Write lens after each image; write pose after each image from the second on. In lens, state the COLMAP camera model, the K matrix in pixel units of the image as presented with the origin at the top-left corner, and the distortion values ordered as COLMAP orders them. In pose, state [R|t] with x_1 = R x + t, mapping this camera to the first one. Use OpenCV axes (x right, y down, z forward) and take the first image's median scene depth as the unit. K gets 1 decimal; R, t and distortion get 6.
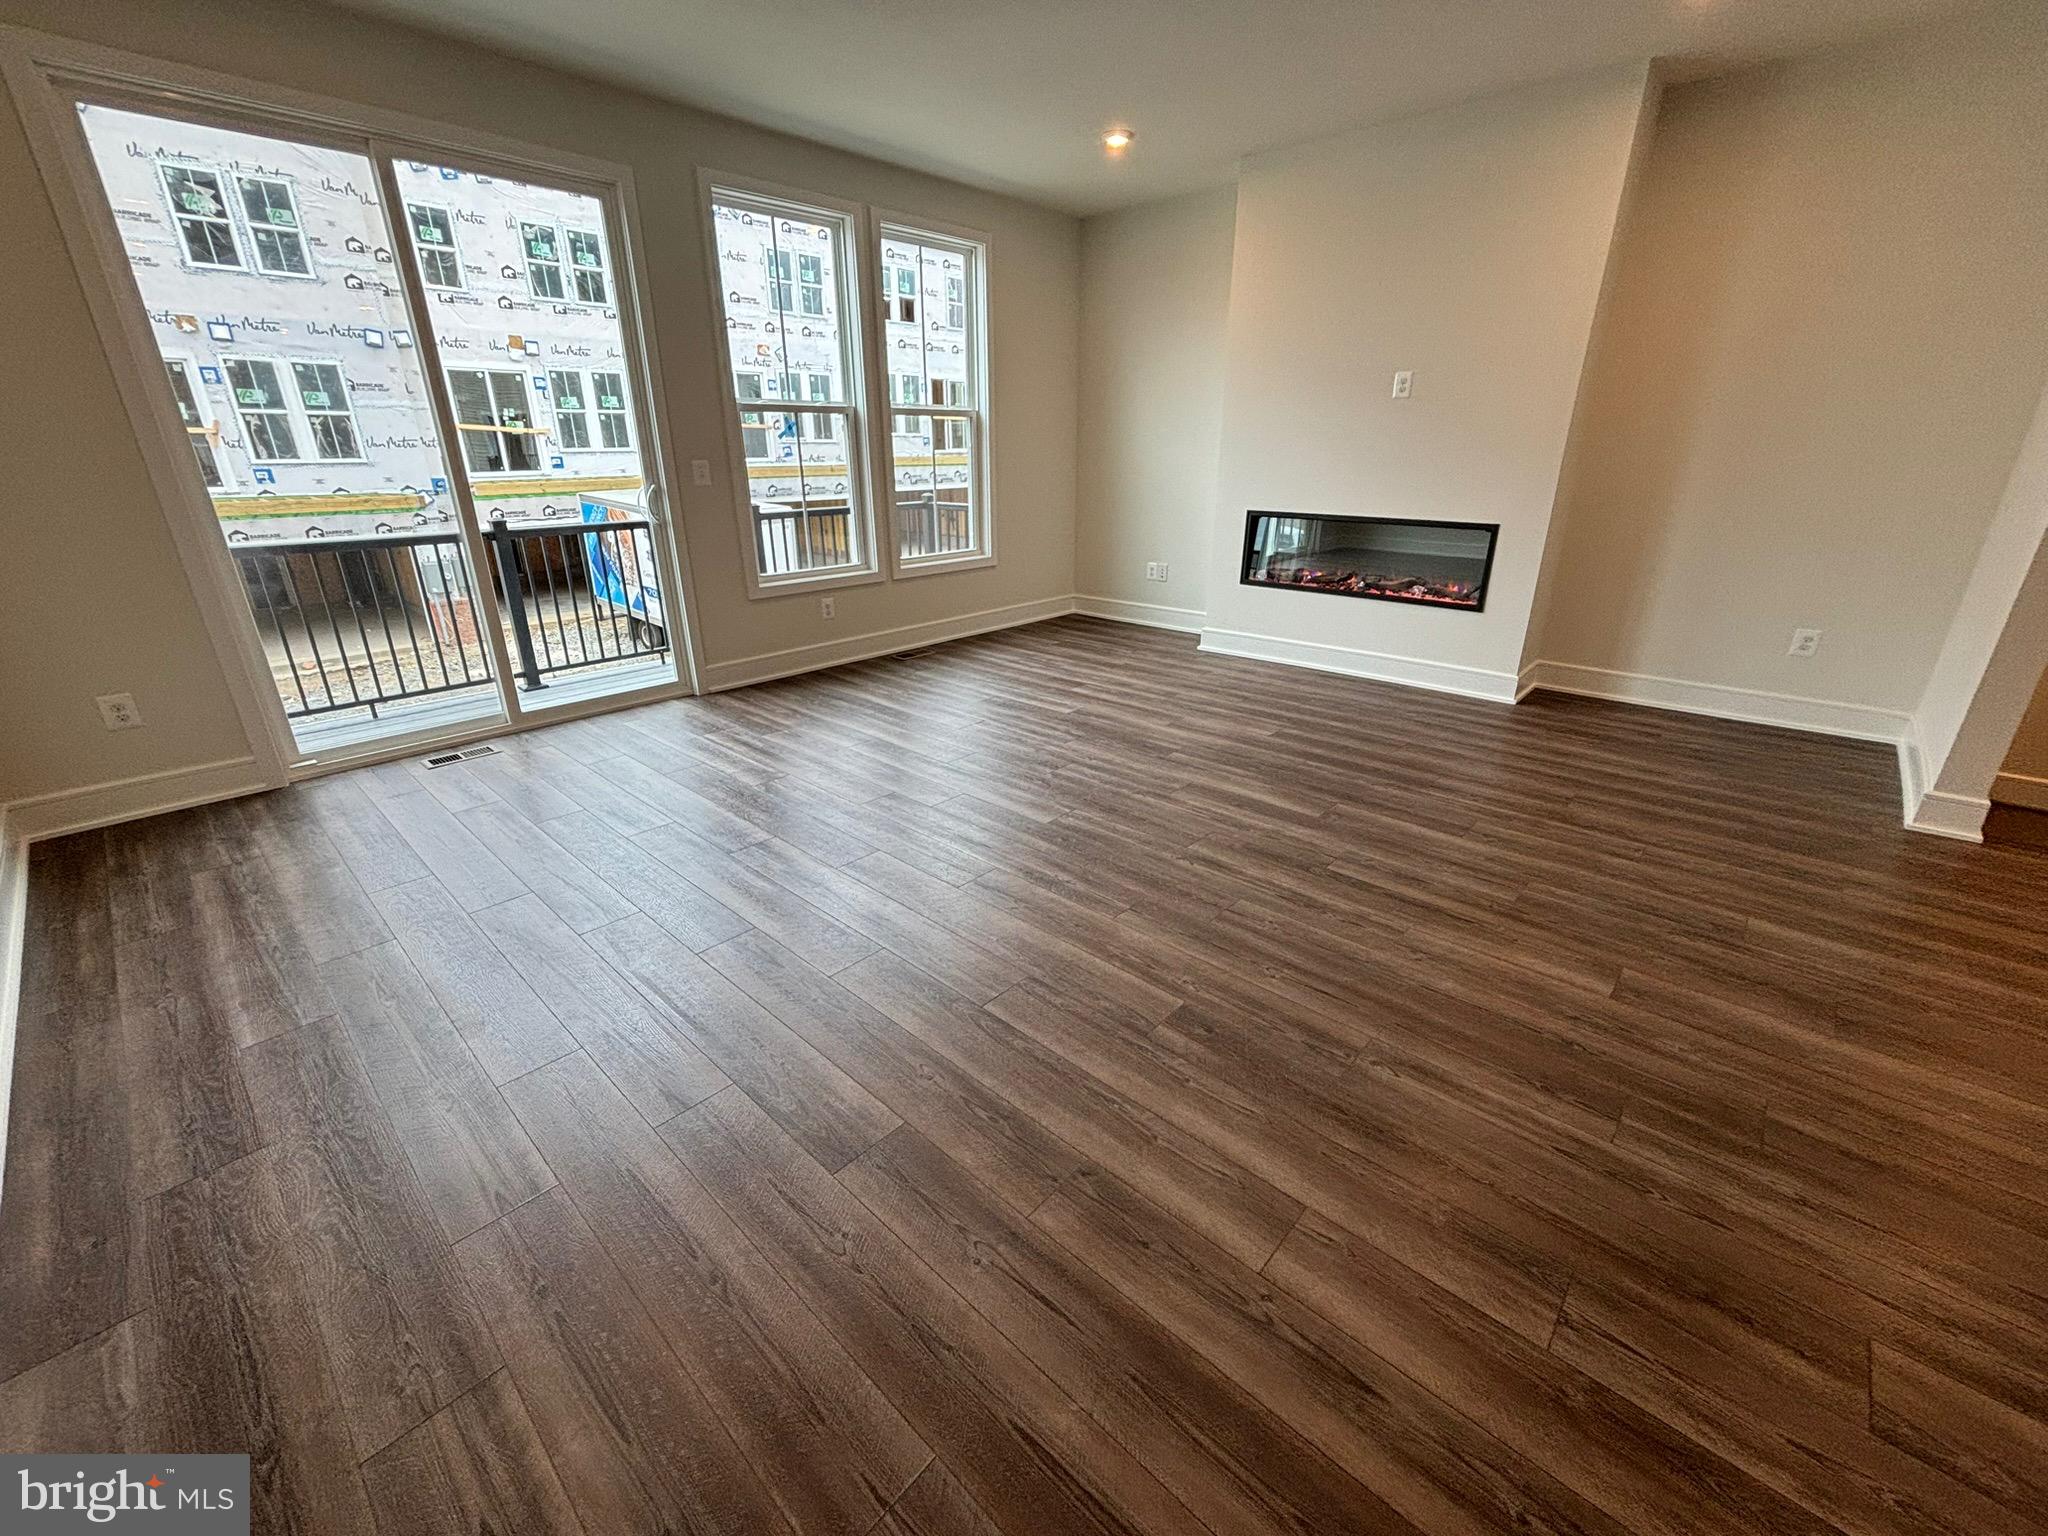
lens RADIAL K [[832.0, 0, 1020.1], [0, 832.0, 766.1], [0, 0, 1]] dist [0.003121, -0.001593]
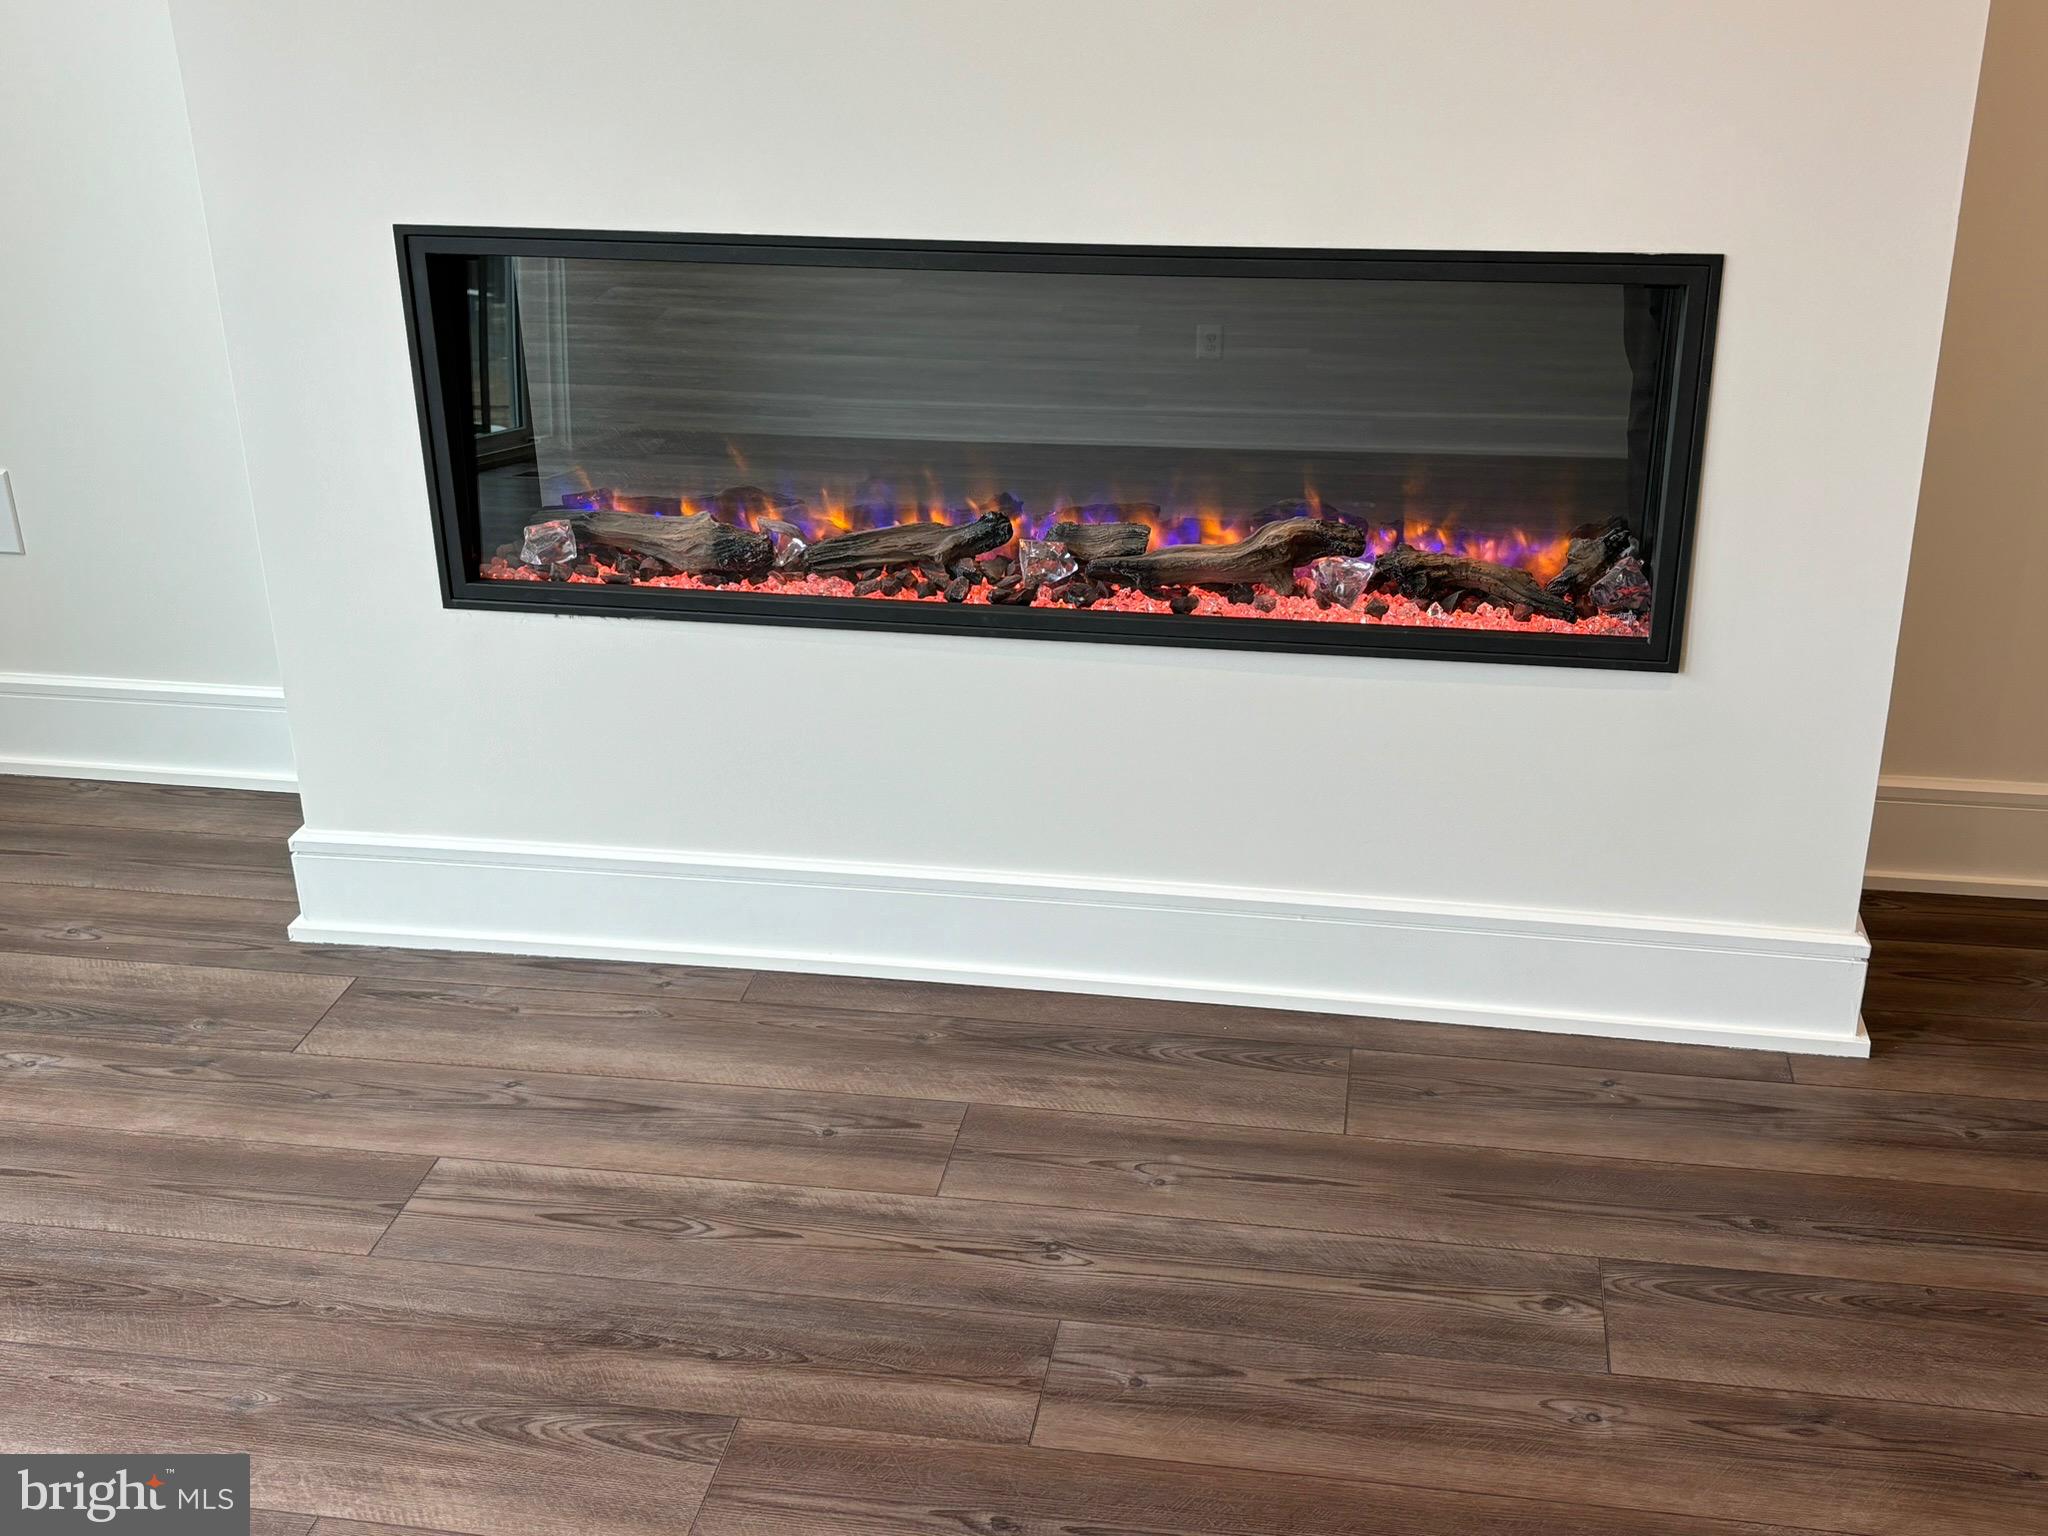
lens RADIAL K [[2372.3, 0, 1017.8], [0, 2372.3, 766.7], [0, 0, 1]] dist [0.084691, 0.000000]
pose [[0.838565, -0.233028, 0.492450, 0.119374], [0.211758, 0.972246, 0.099479, -0.251470], [-0.501964, 0.020860, 0.864637, 0.562693]]
